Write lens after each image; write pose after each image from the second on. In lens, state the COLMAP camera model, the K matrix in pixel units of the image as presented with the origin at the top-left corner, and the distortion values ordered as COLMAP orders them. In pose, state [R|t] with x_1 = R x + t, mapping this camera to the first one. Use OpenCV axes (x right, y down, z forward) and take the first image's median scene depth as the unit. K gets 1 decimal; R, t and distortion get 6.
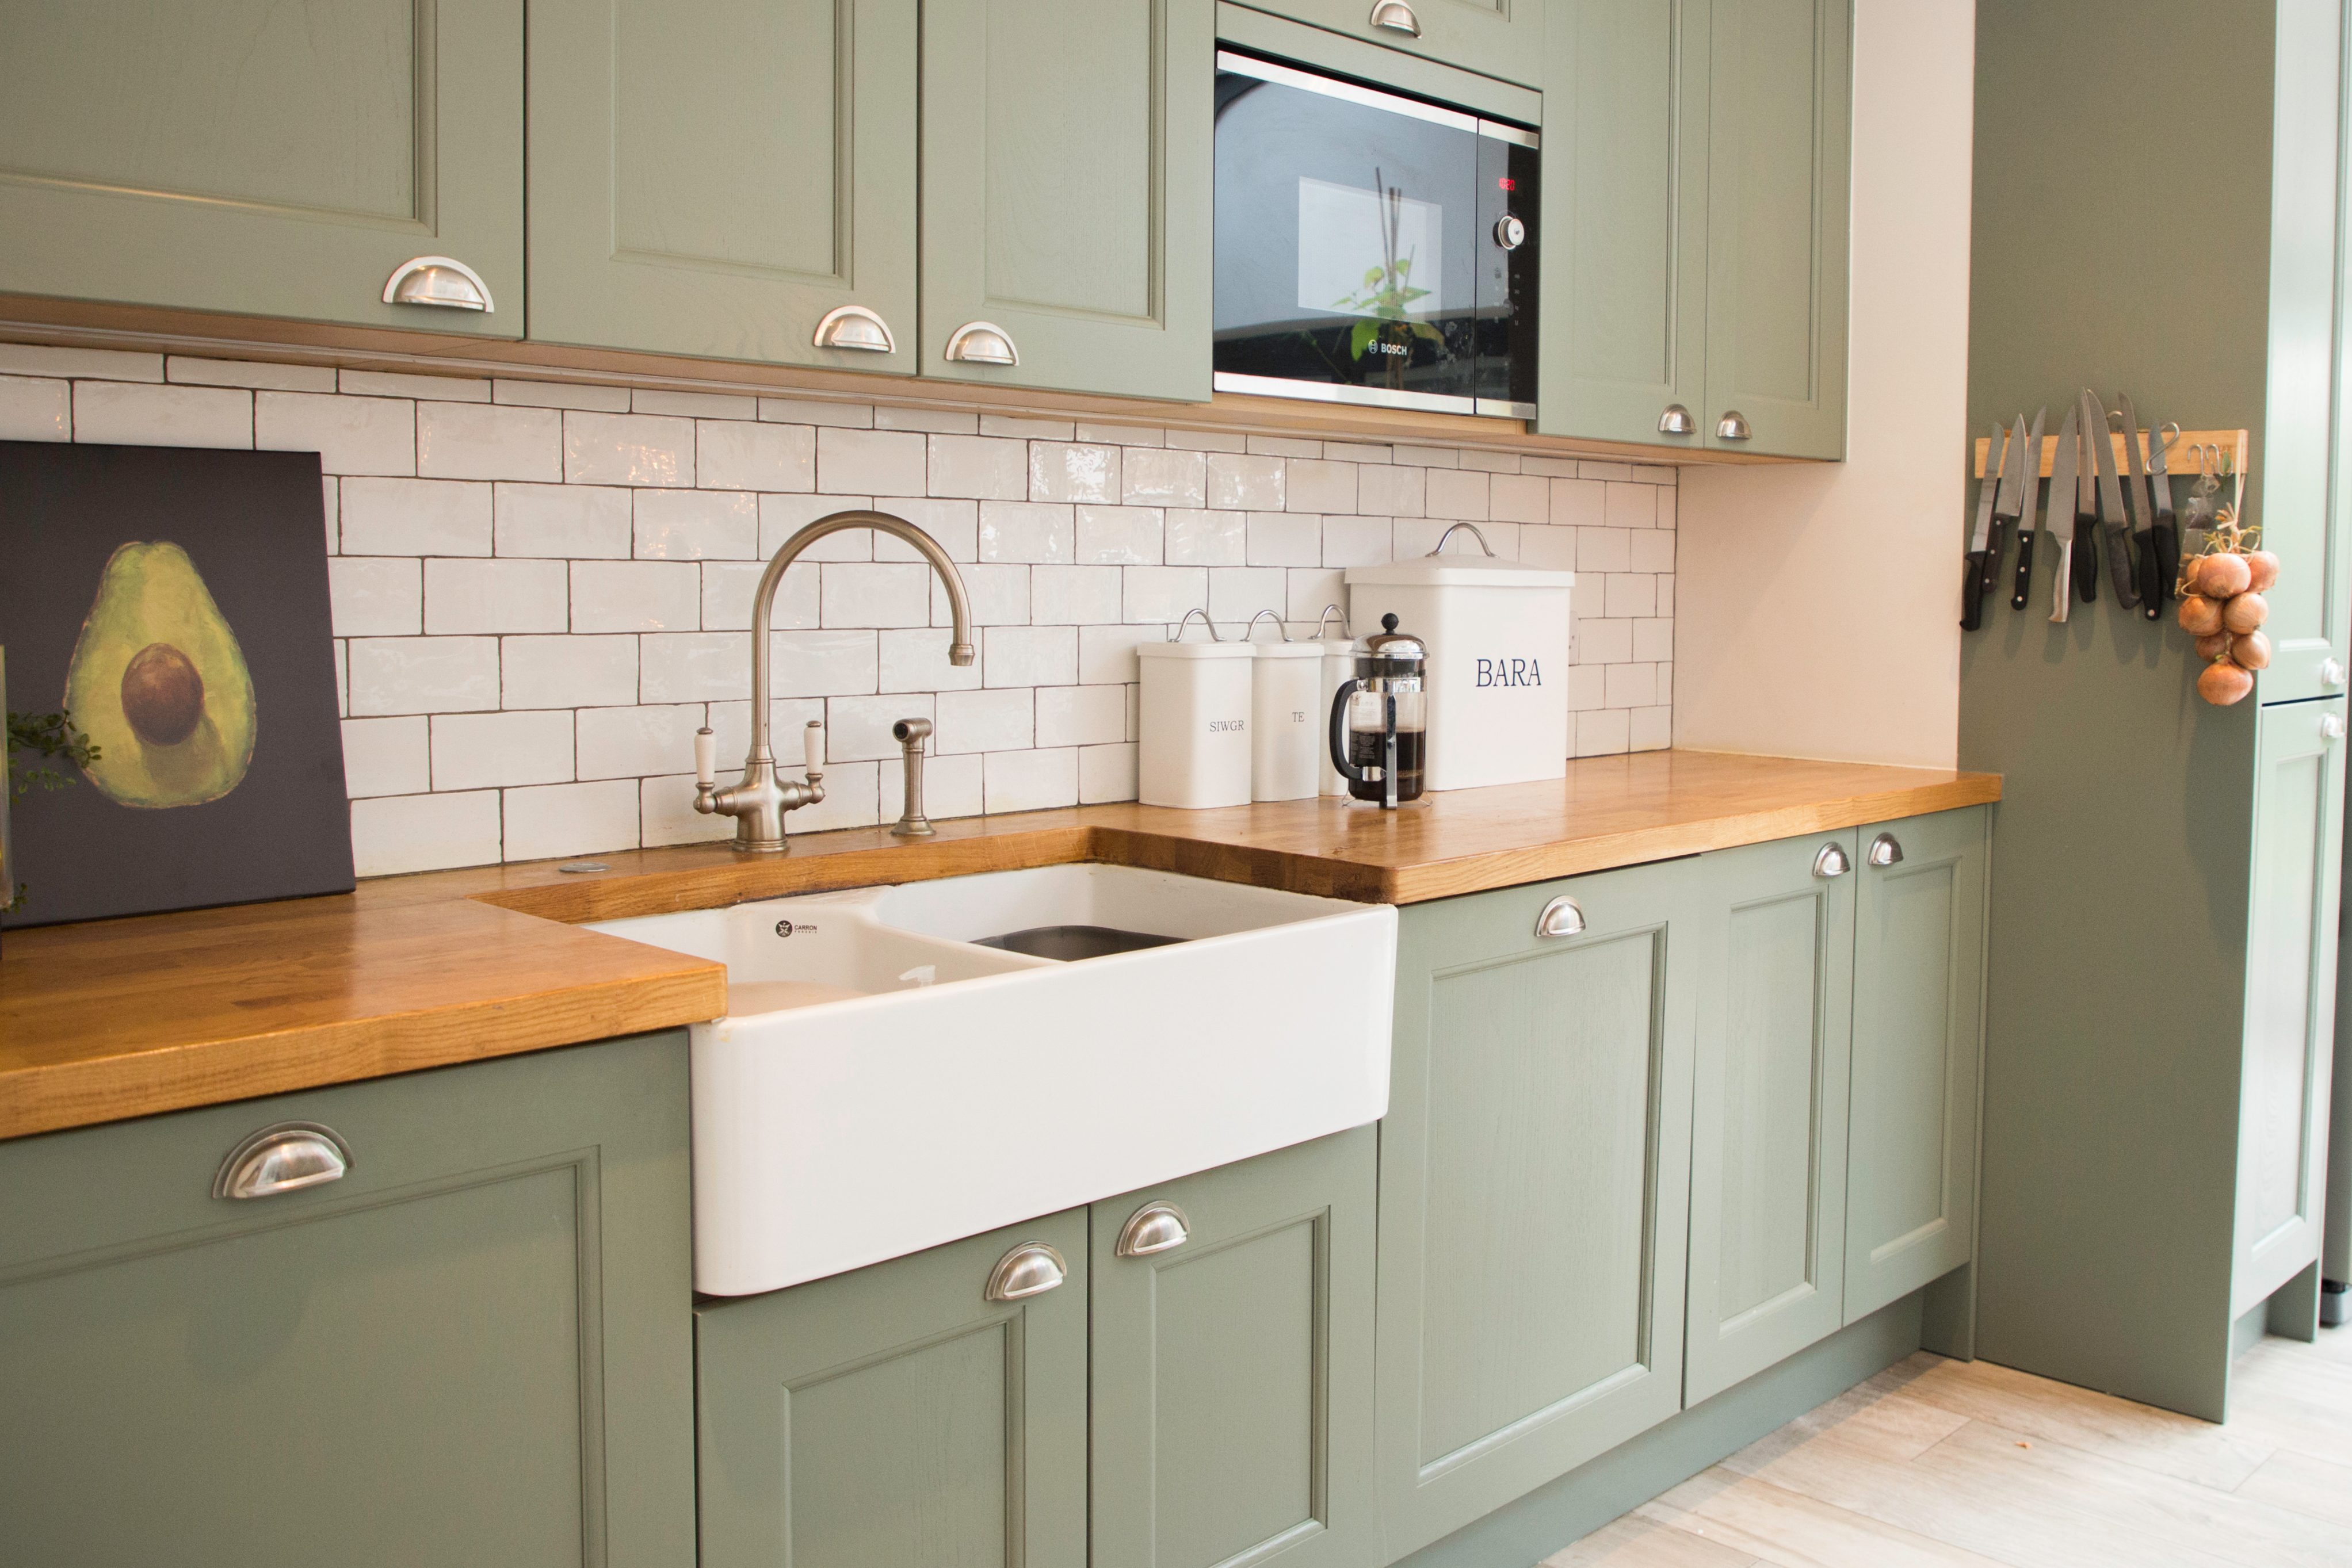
lens RADIAL K [[2093.8, 0, 1328.0], [0, 2093.8, 683.3], [0, 0, 1]] dist [-0.080403, 0.044877]
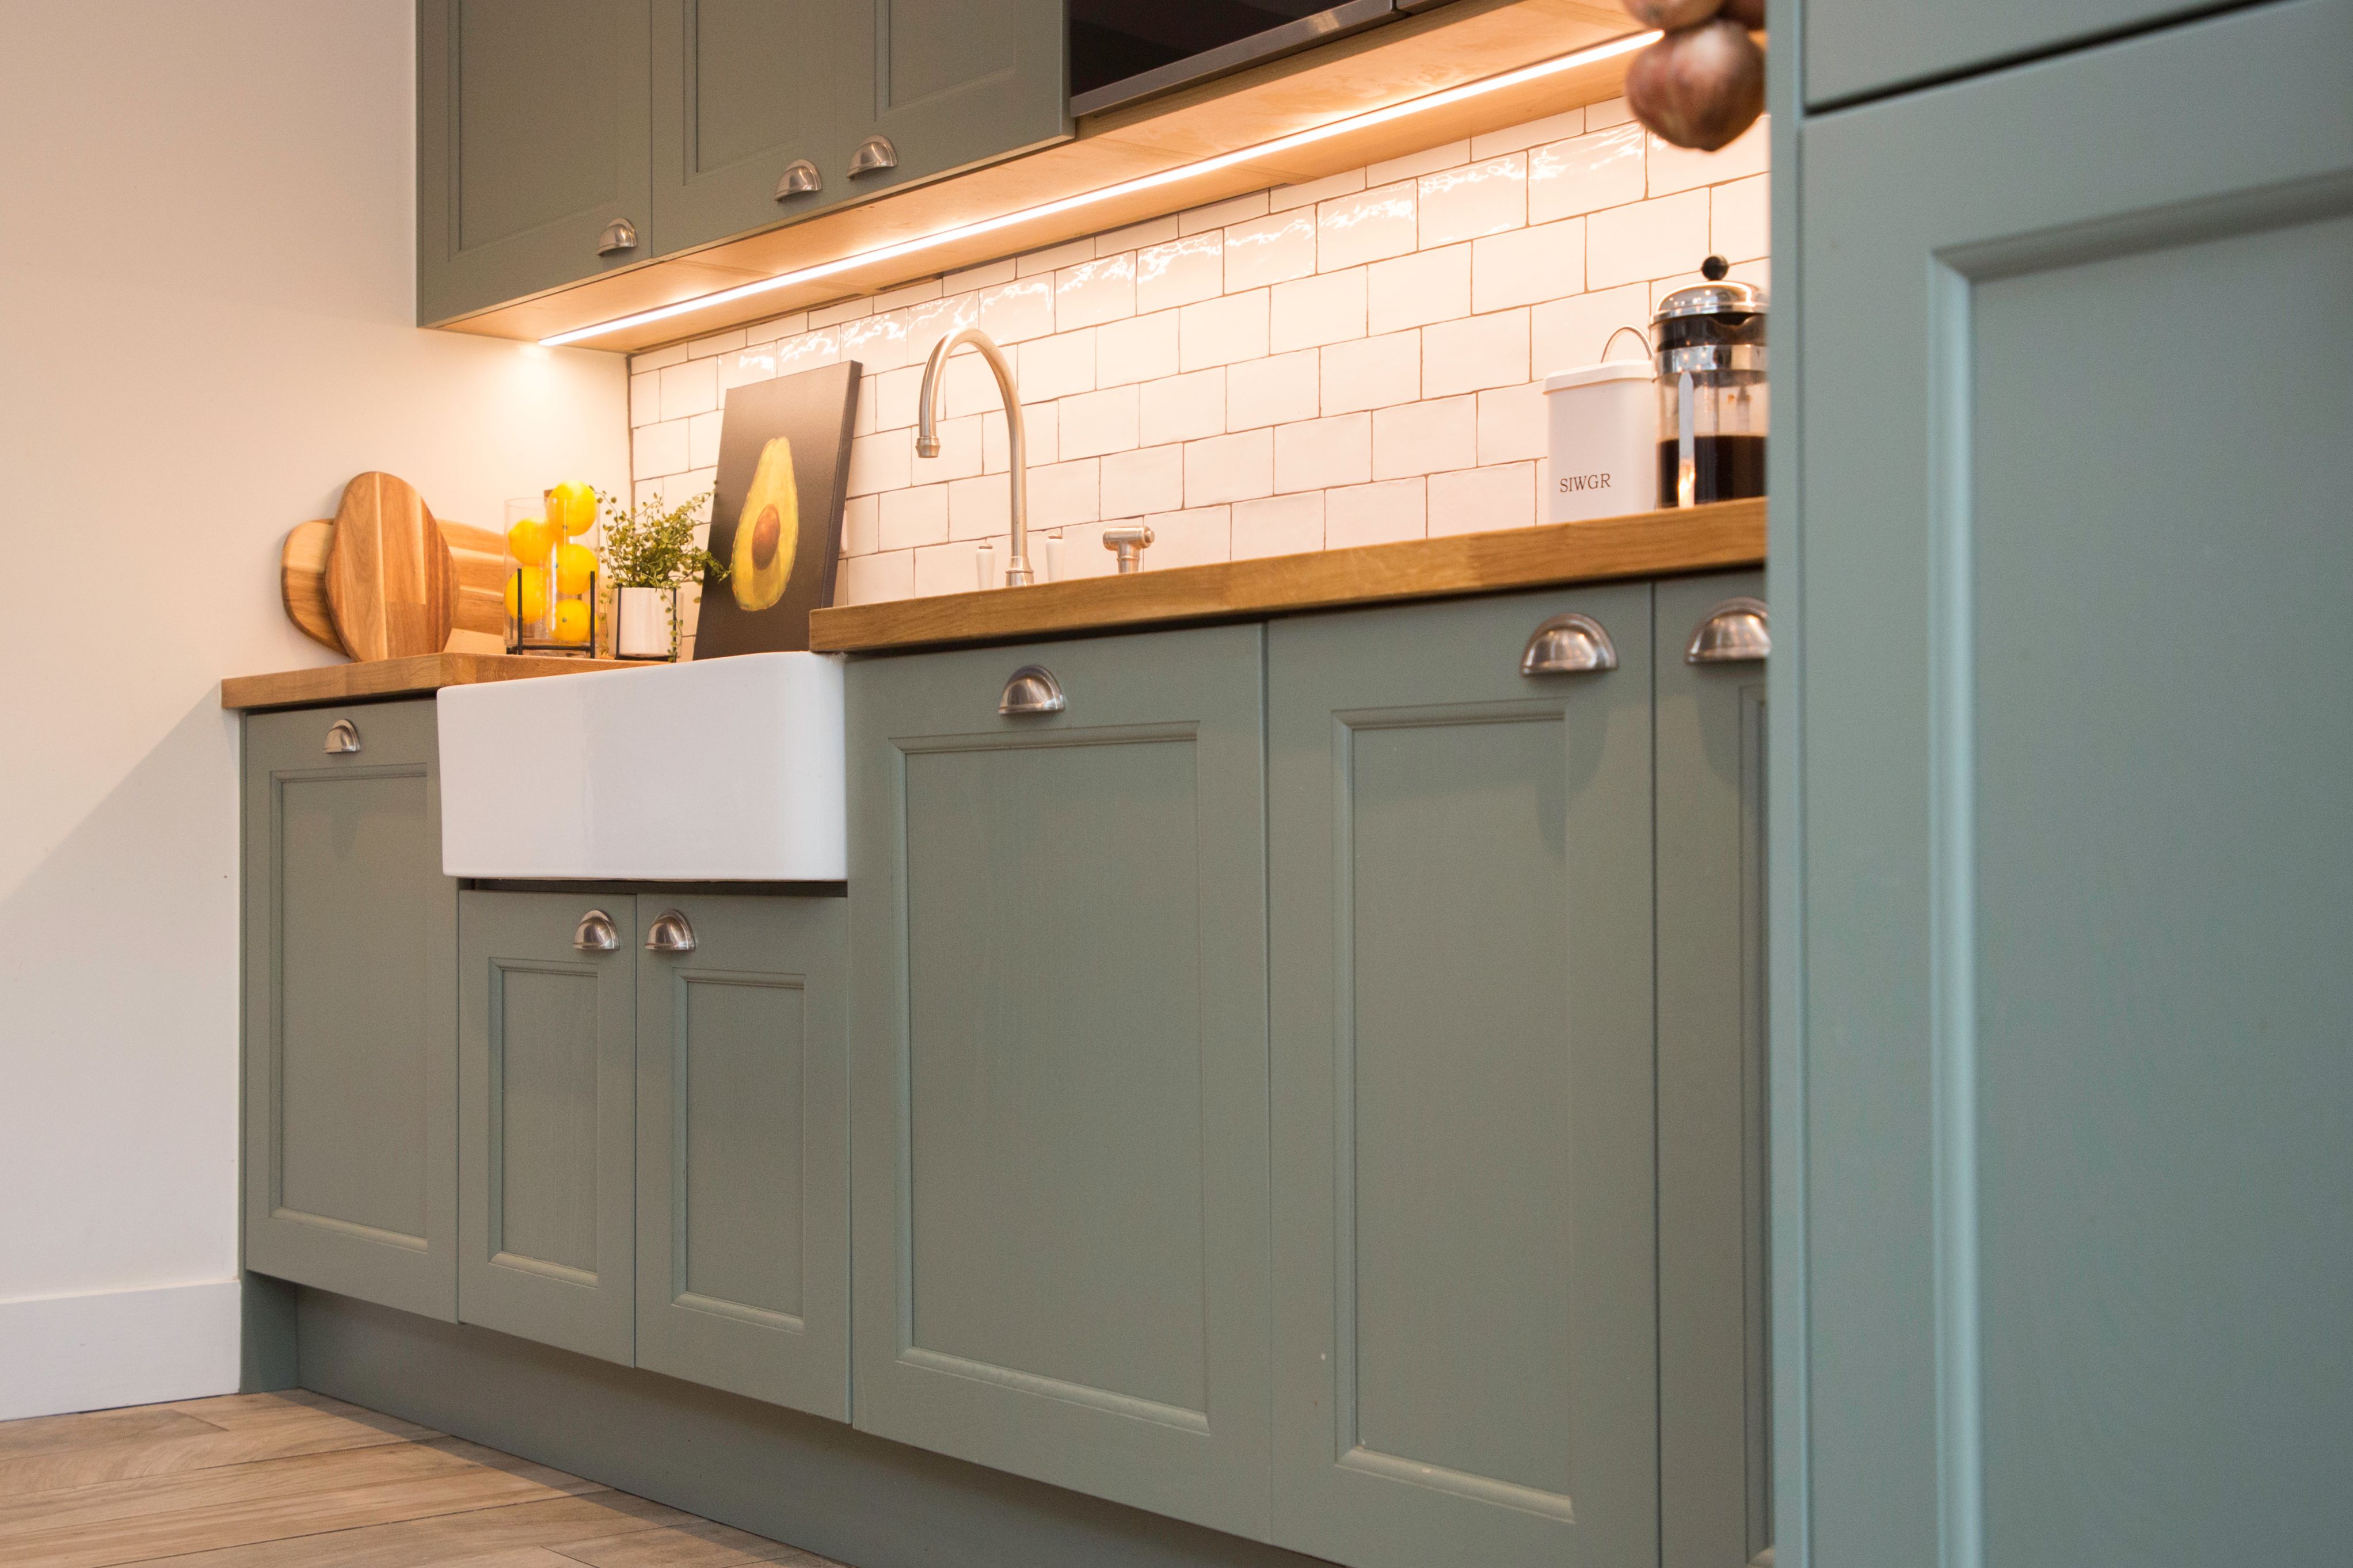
lens RADIAL K [[3084.3, 0, 1031.1], [0, 3084.3, 830.7], [0, 0, 1]] dist [0.089994, 0.029617]
pose [[-0.194699, -0.017742, -0.980703, 1.205456], [-0.054853, 0.998469, -0.007174, 0.168425], [0.979328, 0.052397, -0.195374, 1.215410]]
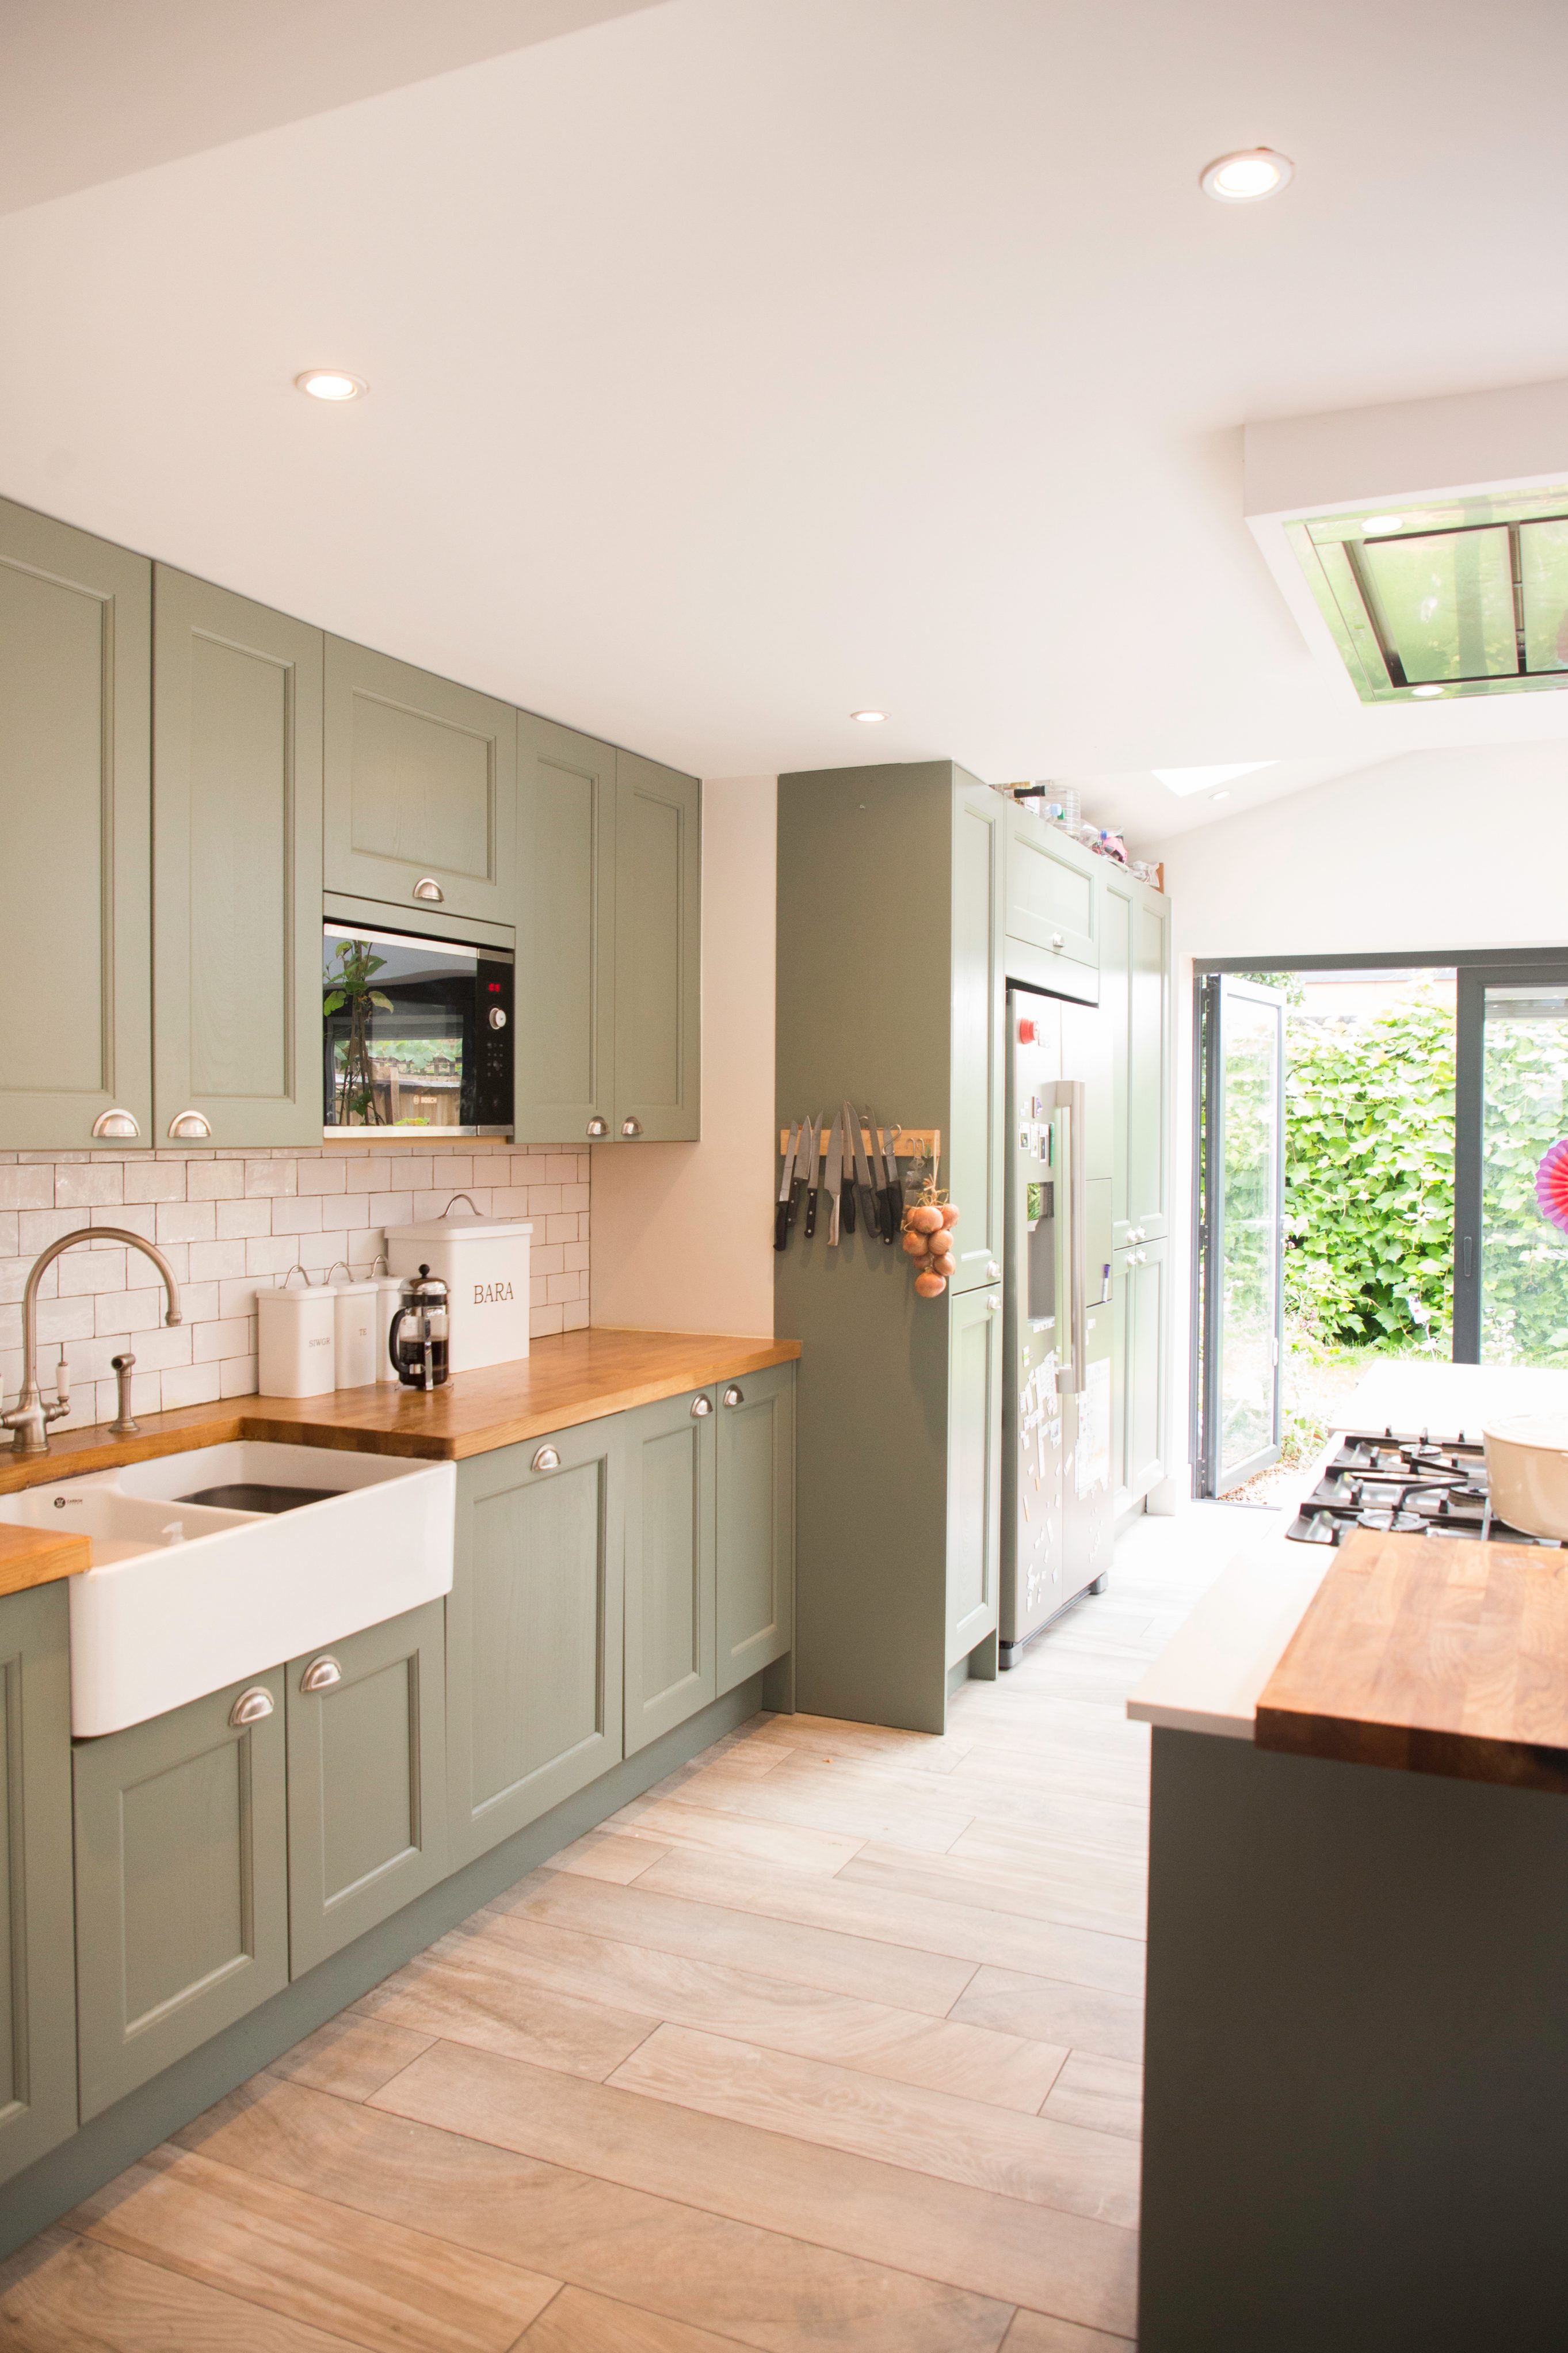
lens RADIAL K [[1673.2, 0, 803.2], [0, 1673.2, 1151.4], [0, 0, 1]] dist [-0.078721, 0.045637]
pose [[0.948250, -0.010972, 0.317335, -0.106436], [0.023057, 0.999144, -0.034354, -0.076301], [-0.316687, 0.039893, 0.947691, -0.296878]]
